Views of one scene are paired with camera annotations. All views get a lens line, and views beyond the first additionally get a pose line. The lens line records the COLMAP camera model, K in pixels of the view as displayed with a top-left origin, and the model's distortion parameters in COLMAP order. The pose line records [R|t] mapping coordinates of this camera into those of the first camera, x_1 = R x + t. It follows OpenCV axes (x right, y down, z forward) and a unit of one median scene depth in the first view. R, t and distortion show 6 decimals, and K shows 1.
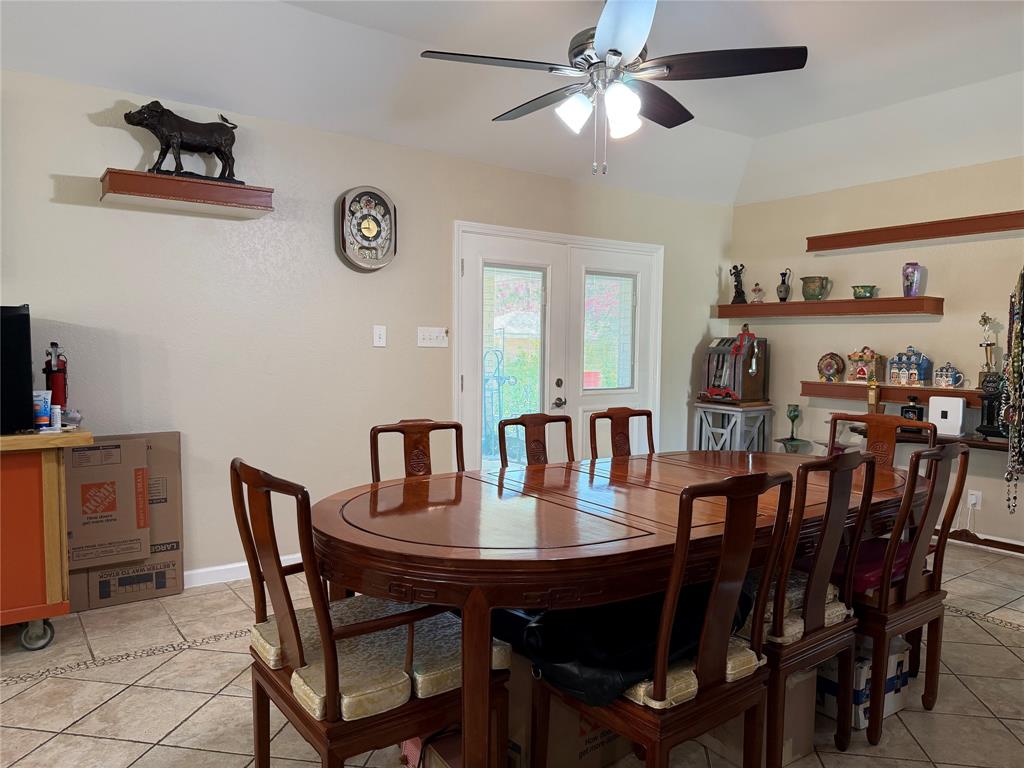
lens RADIAL K [[734.2, 0, 515.6], [0, 734.2, 384.2], [0, 0, 1]] dist [0.009385, -0.026369]
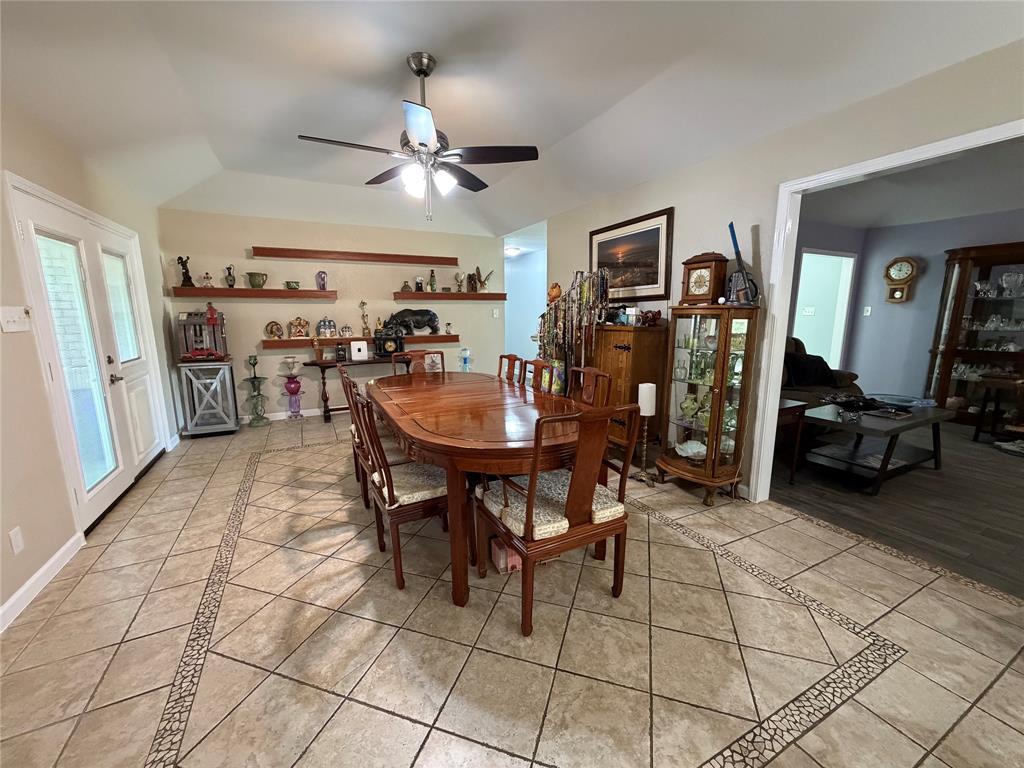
lens RADIAL K [[408.6, 0, 509.5], [0, 408.6, 383.8], [0, 0, 1]] dist [0.000666, -0.000303]
pose [[0.140586, -0.179425, 0.973675, -0.402270], [0.058044, 0.983244, 0.172808, -0.032197], [-0.988366, 0.032221, 0.148645, 0.336227]]
